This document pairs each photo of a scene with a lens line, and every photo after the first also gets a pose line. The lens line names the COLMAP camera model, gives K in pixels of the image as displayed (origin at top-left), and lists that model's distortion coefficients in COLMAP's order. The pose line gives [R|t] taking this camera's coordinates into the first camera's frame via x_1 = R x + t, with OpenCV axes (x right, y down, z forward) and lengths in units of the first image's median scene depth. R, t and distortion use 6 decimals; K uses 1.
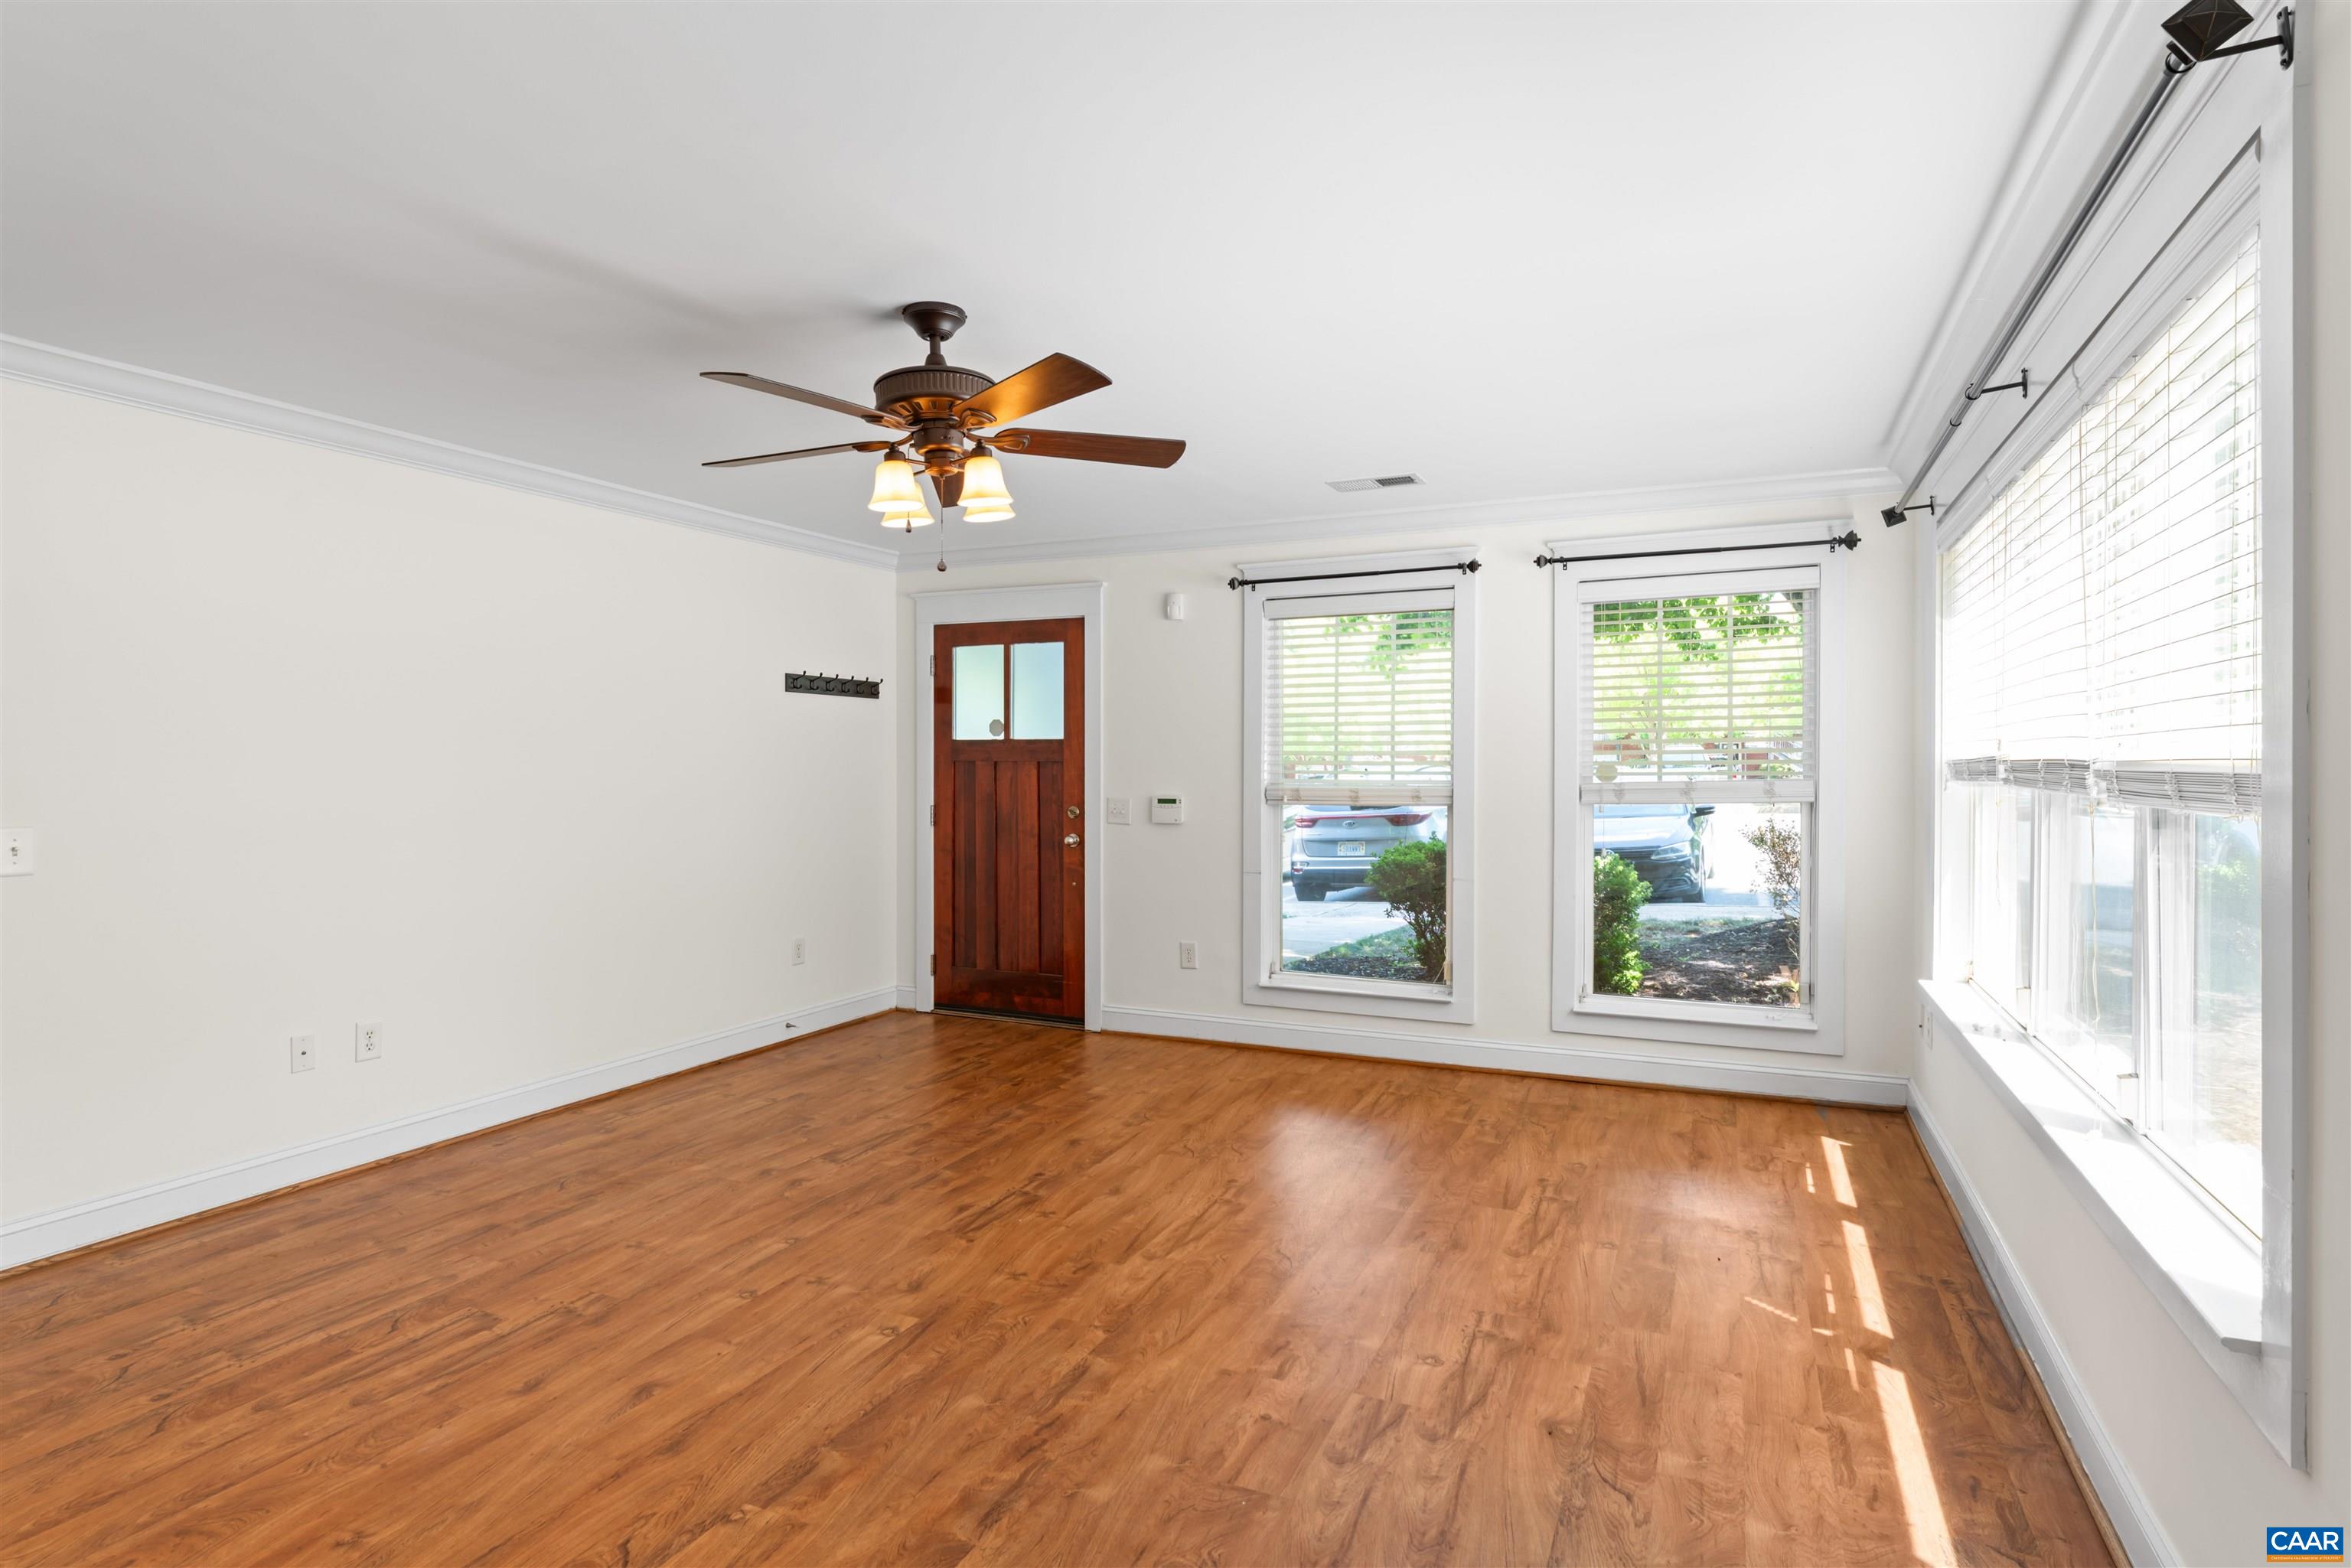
lens RADIAL K [[1224.1, 0, 1172.1], [0, 1224.1, 792.1], [0, 0, 1]] dist [-0.004157, 0.001722]
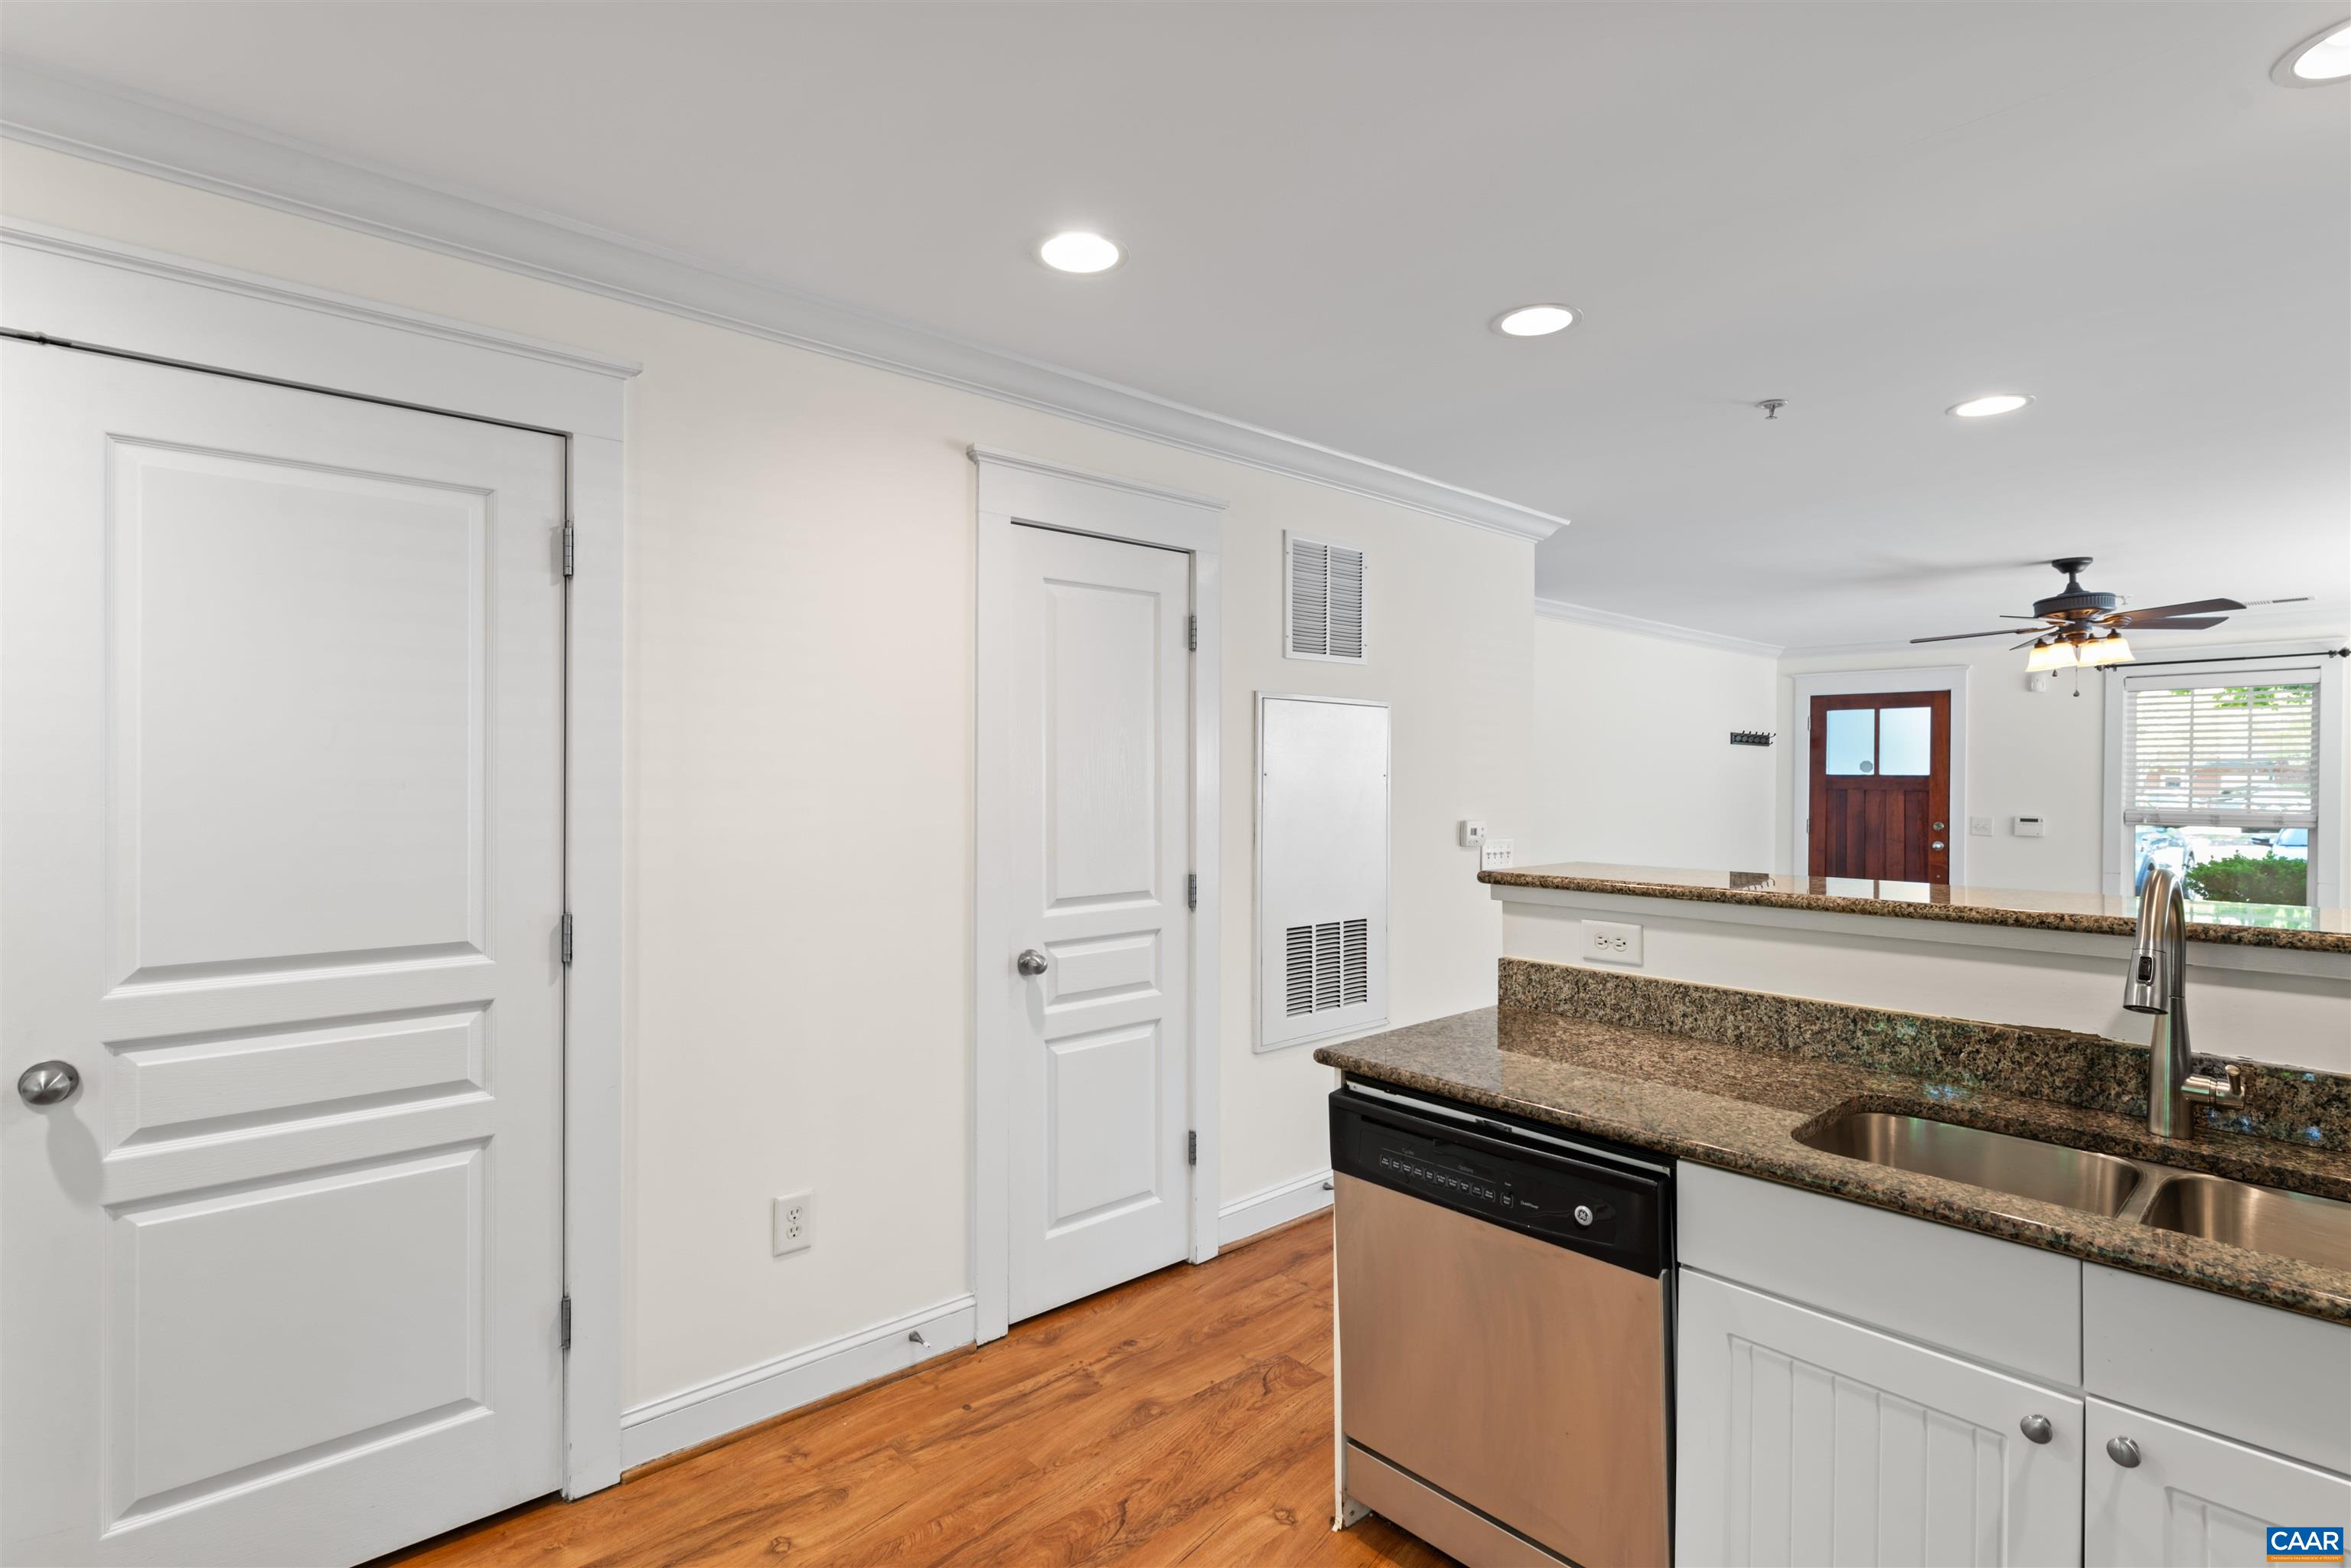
lens RADIAL K [[1115.6, 0, 1164.1], [0, 1115.6, 767.7], [0, 0, 1]] dist [0.002535, -0.000517]
pose [[0.912826, 0.005477, -0.408312, -0.584218], [-0.019229, 0.999377, -0.029584, 0.006175], [0.407896, 0.034856, 0.912363, -0.870916]]
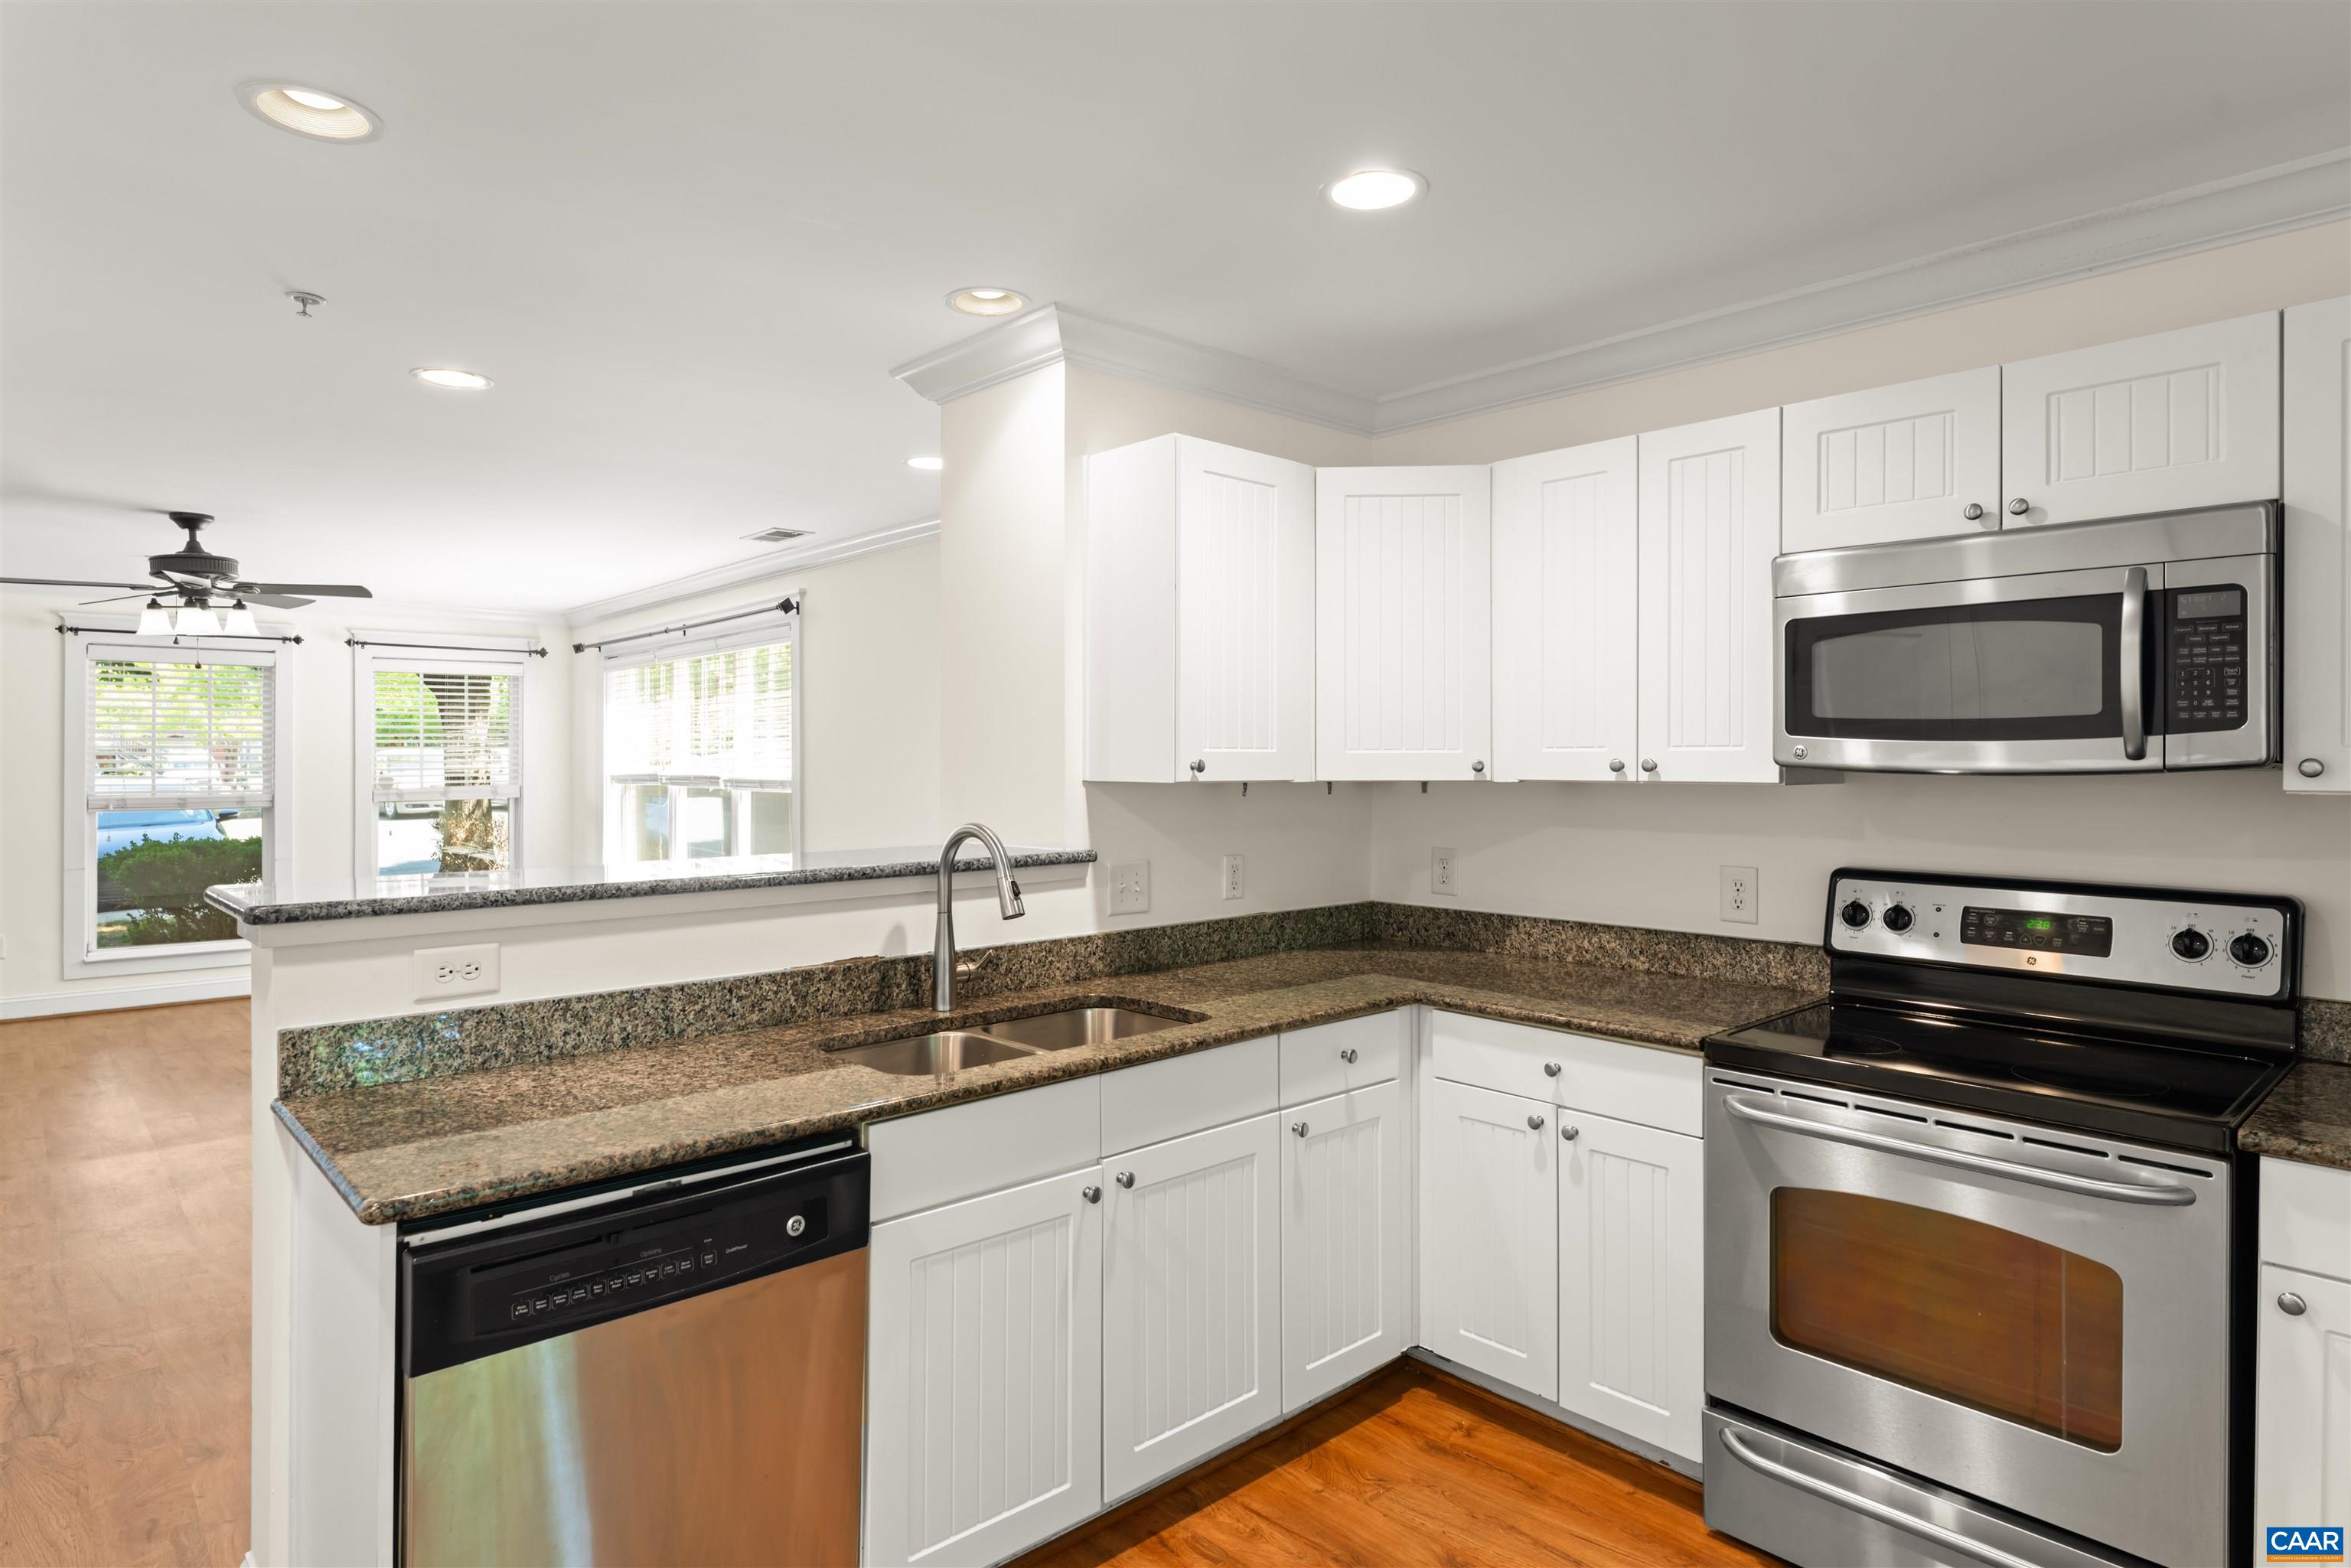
lens RADIAL K [[1298.6, 0, 1169.6], [0, 1298.6, 755.8], [0, 0, 1]] dist [0.002946, 0.002682]
pose [[0.395650, 0.006052, 0.918382, -0.997263], [0.023097, 0.999596, -0.016538, 0.001810], [-0.918111, 0.027755, 0.395350, -0.723989]]
